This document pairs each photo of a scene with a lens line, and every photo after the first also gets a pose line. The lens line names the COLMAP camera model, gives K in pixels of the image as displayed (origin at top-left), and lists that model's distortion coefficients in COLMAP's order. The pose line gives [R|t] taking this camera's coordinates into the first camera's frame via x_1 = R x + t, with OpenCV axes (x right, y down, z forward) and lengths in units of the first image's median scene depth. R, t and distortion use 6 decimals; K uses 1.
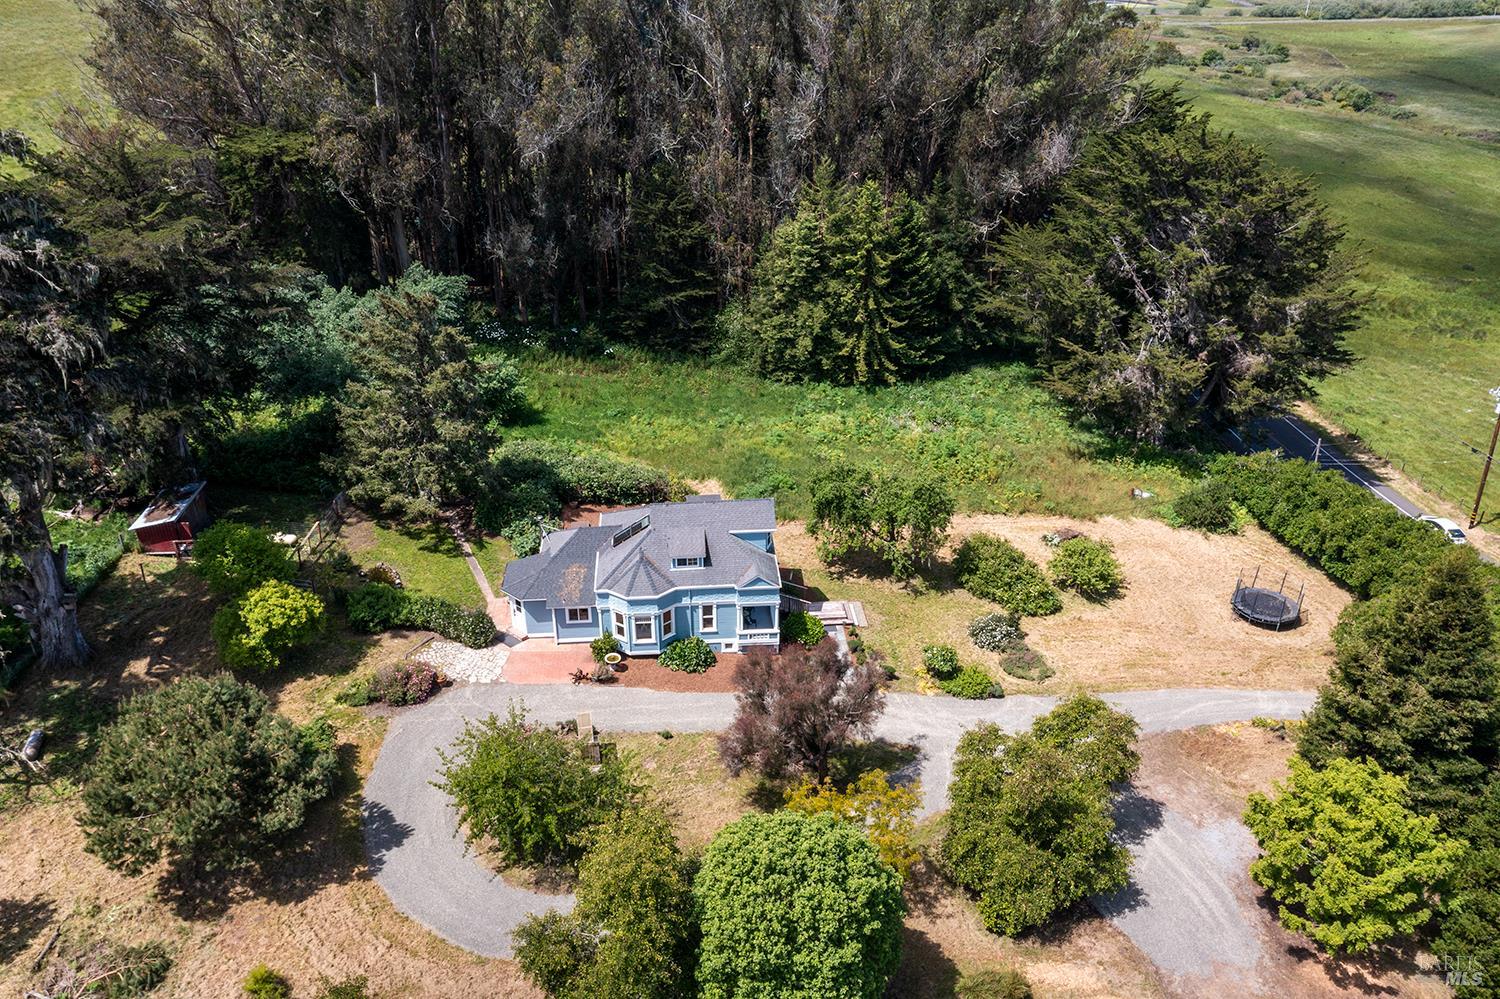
lens RADIAL K [[1170.4, 0, 750.0], [0, 1170.4, 499.5], [0, 0, 1]] dist [-0.008747, 0.000953]
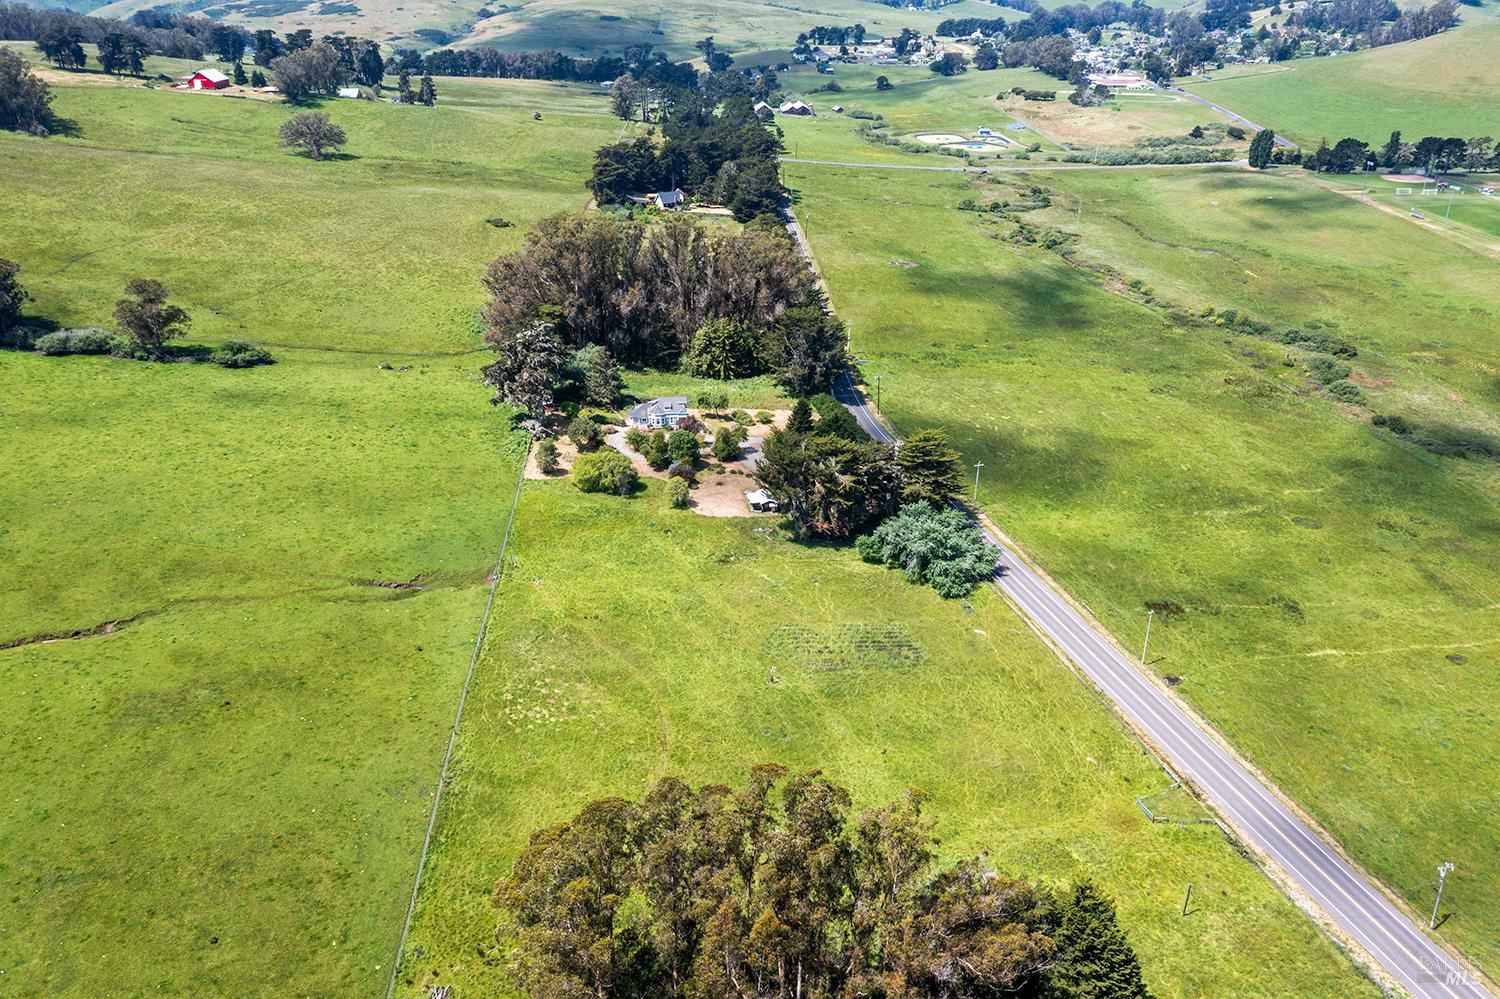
lens RADIAL K [[1170.4, 0, 750.0], [0, 1170.4, 499.5], [0, 0, 1]] dist [-0.008747, 0.000953]
pose [[0.999987, 0.000472, 0.005079, 0.157625], [-0.000242, 0.998977, -0.045217, 0.391651], [-0.005095, 0.045215, 0.998964, -2.285284]]
